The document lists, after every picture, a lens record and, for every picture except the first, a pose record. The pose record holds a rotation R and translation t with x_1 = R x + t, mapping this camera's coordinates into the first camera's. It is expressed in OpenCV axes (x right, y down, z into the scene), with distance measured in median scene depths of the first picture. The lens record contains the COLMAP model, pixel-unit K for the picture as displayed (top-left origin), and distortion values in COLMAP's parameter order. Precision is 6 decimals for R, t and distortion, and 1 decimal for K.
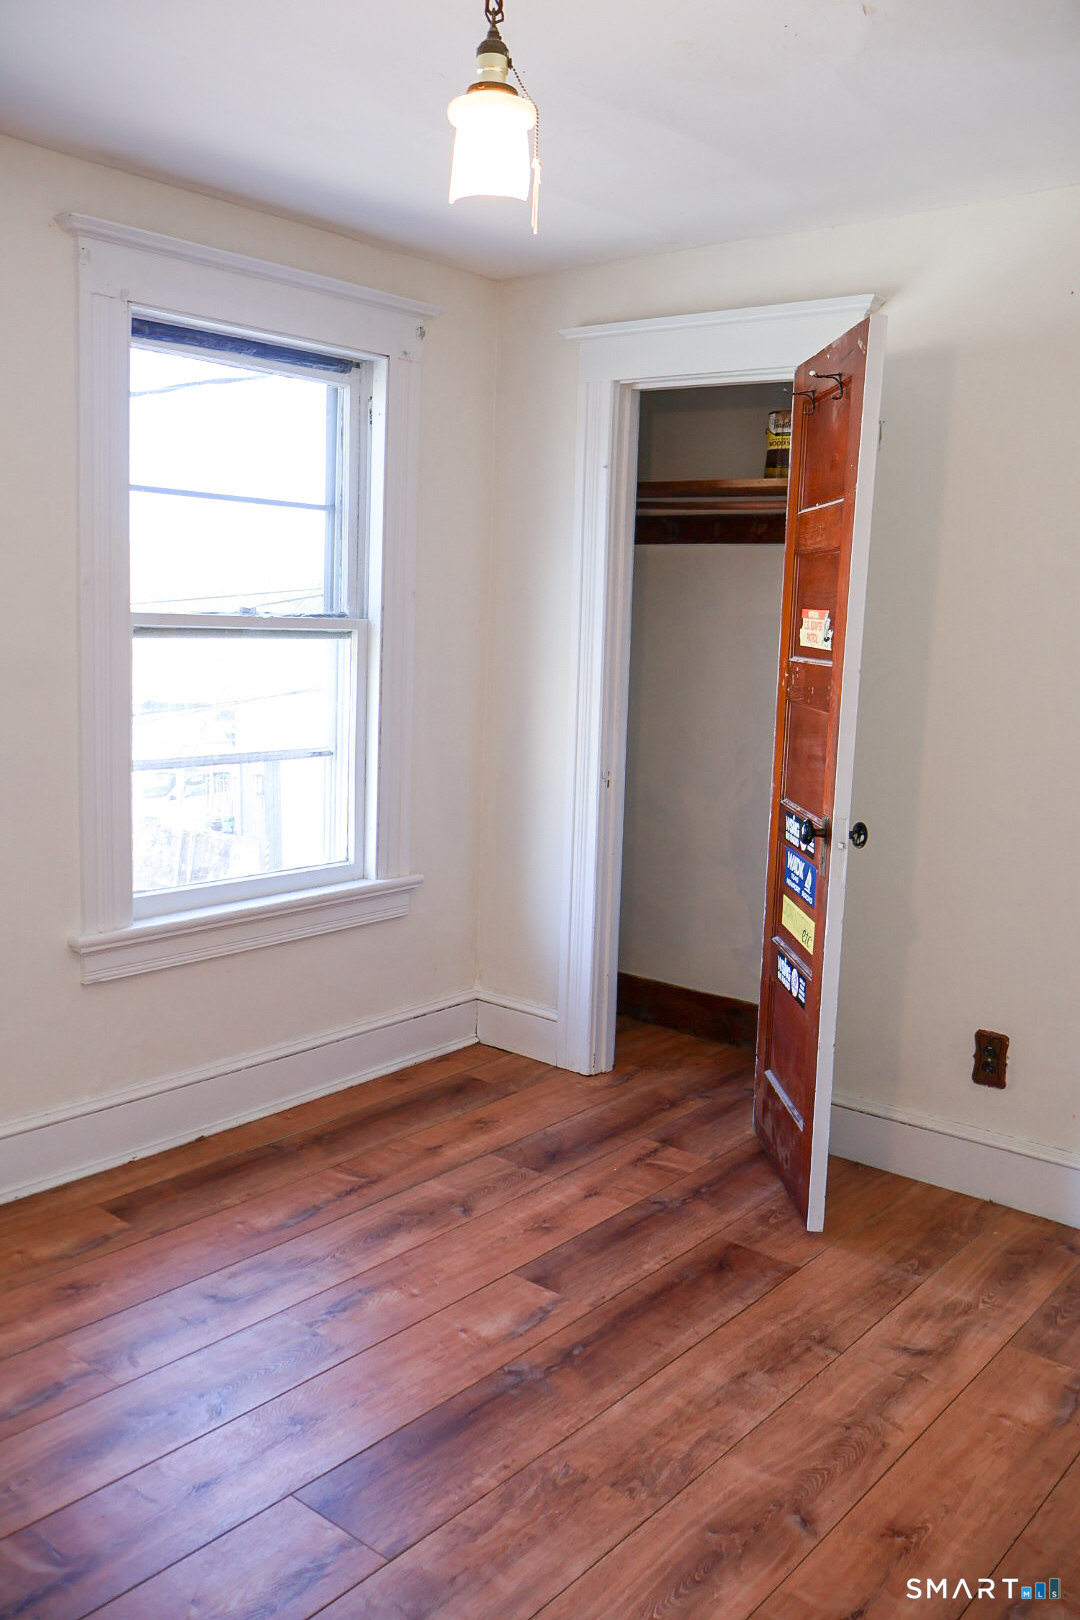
lens RADIAL K [[1352.3, 0, 540.0], [0, 1352.3, 810.0], [0, 0, 1]] dist [-0.003965, 0.001758]
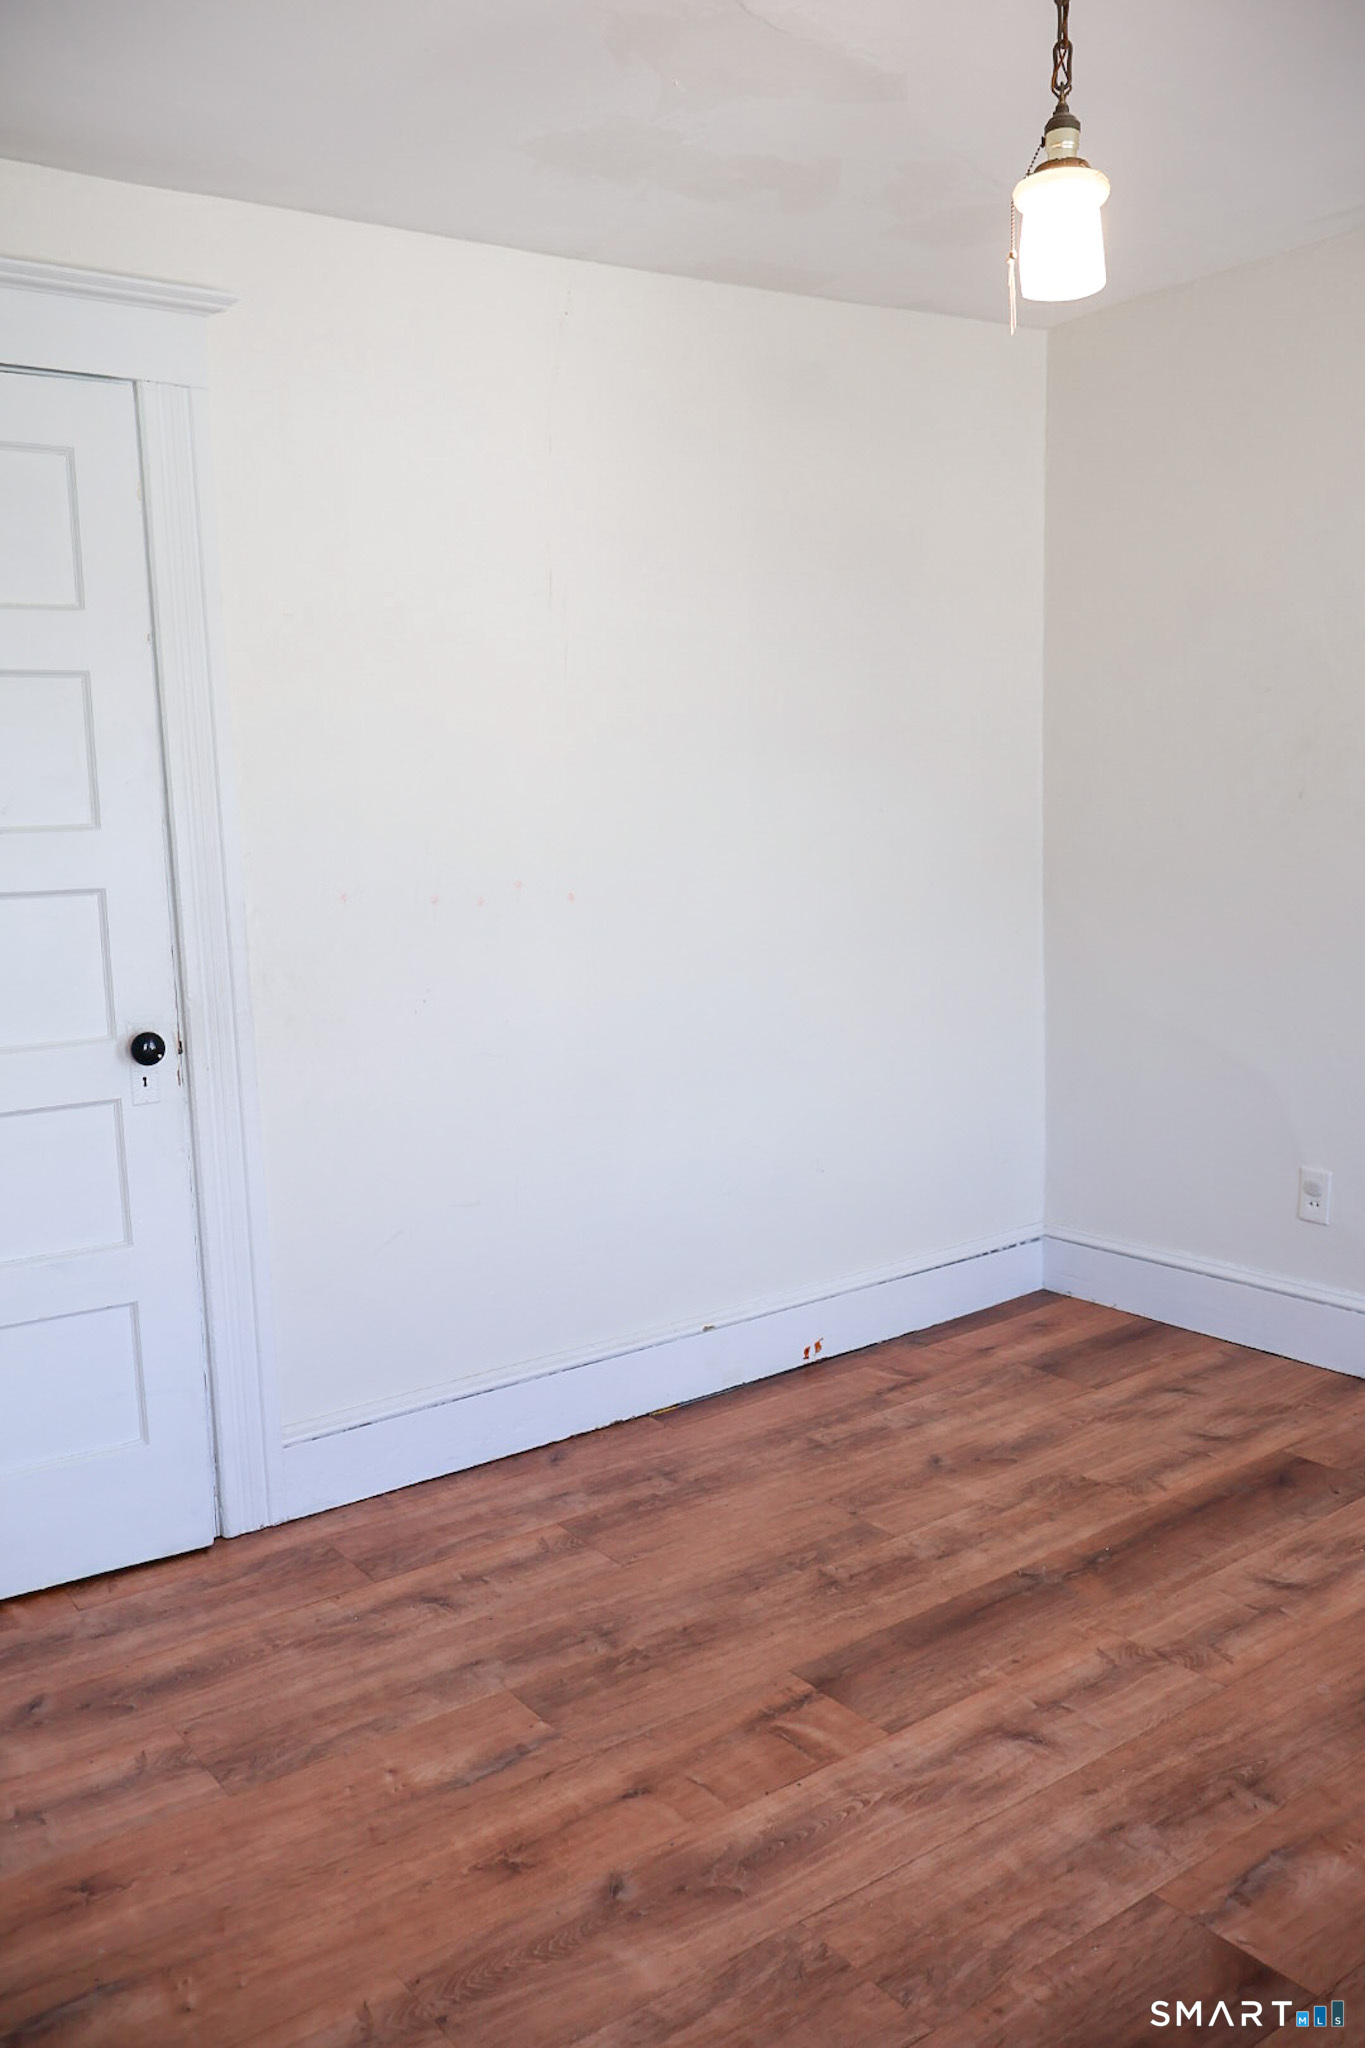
lens RADIAL K [[1709.6, 0, 682.5], [0, 1709.6, 1024.0], [0, 0, 1]] dist [-0.003965, 0.001758]
pose [[-0.970072, -0.037698, 0.239874, -0.060737], [0.034836, 0.956049, 0.291132, -0.240135], [-0.240306, 0.290775, -0.926122, 1.768080]]
